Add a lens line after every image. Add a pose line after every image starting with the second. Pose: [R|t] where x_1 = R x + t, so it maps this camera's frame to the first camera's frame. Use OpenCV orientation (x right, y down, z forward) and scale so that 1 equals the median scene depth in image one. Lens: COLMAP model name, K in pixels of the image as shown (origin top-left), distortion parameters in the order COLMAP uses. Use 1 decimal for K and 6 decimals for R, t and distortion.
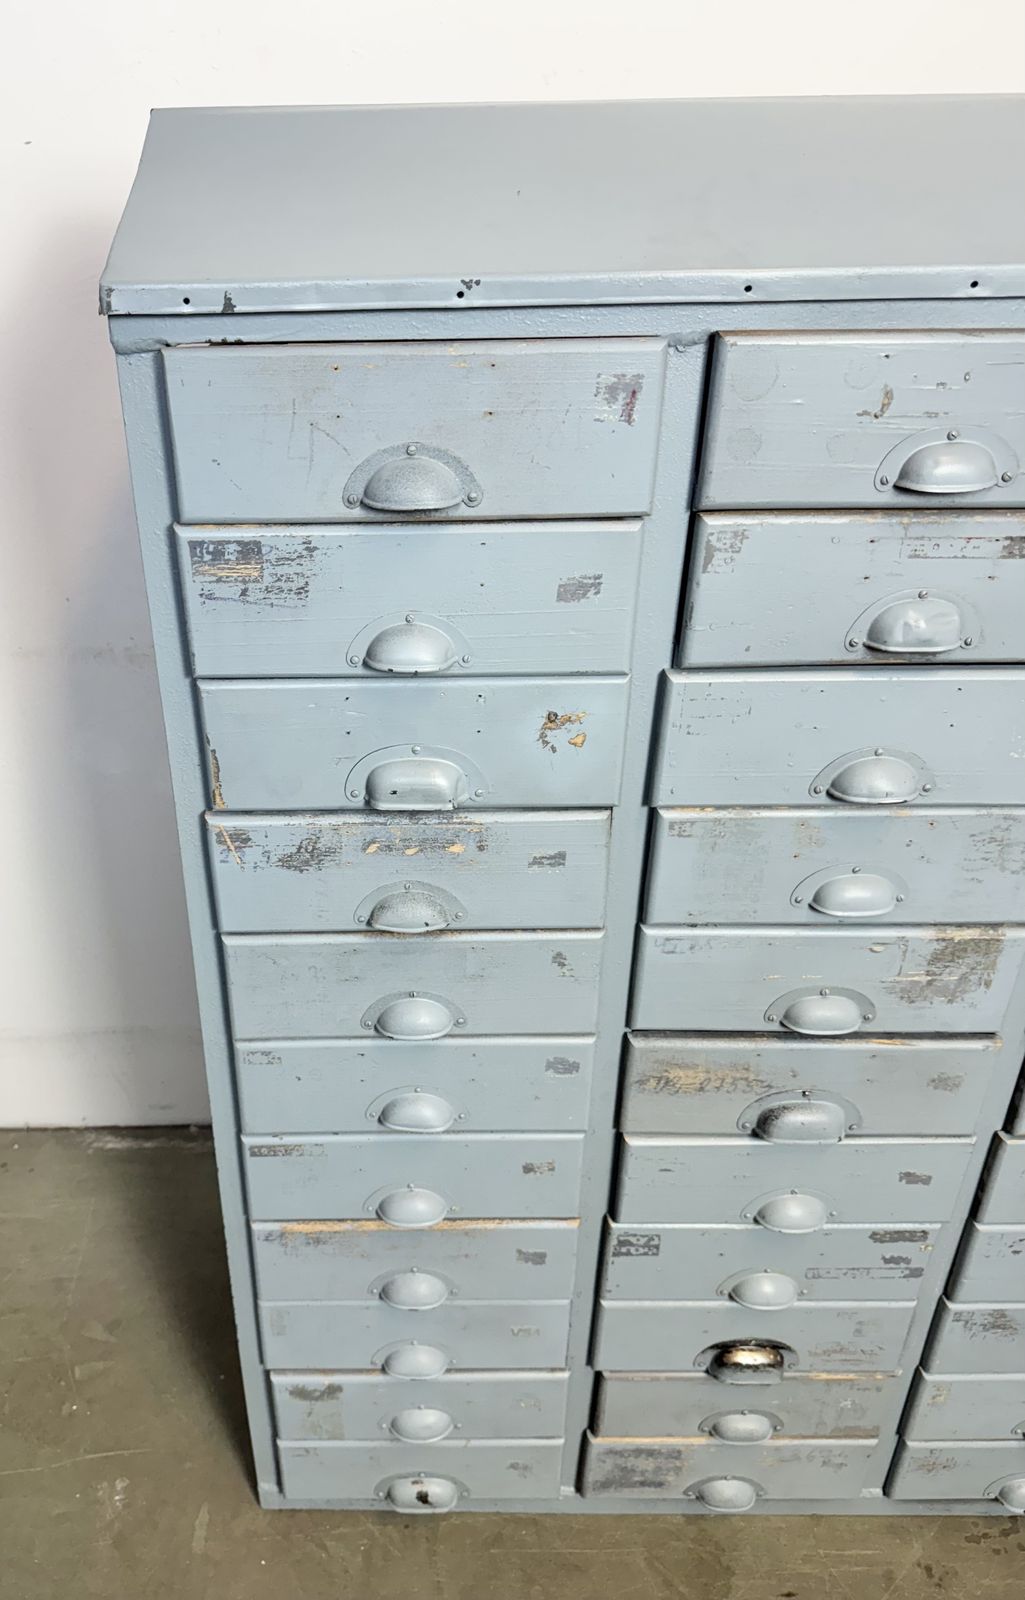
lens RADIAL K [[1191.4, 0, 396.4], [0, 1191.4, 854.4], [0, 0, 1]] dist [0.117459, -0.227091]
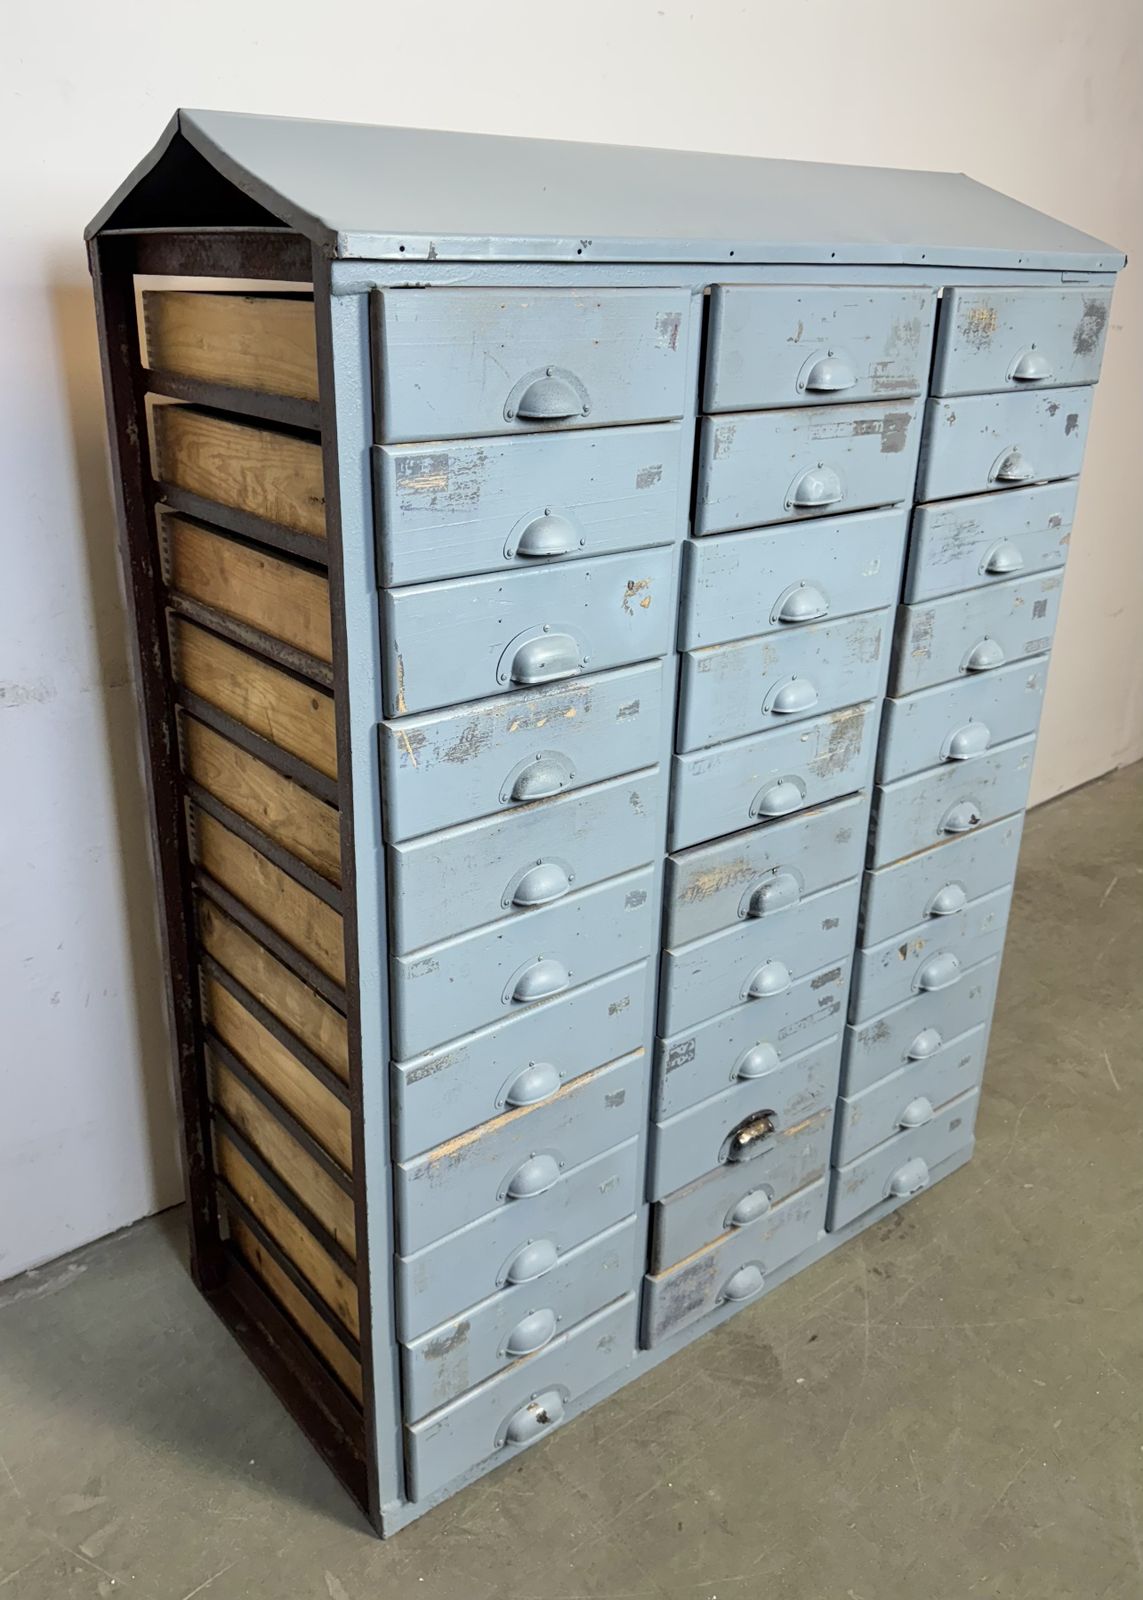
lens RADIAL K [[1251.7, 0, 538.2], [0, 1251.7, 769.4], [0, 0, 1]] dist [0.160396, -0.336099]
pose [[0.780071, -0.204945, 0.591175, -0.693758], [0.298442, 0.952302, -0.063663, 0.112996], [-0.549930, 0.226092, 0.804027, 0.027112]]
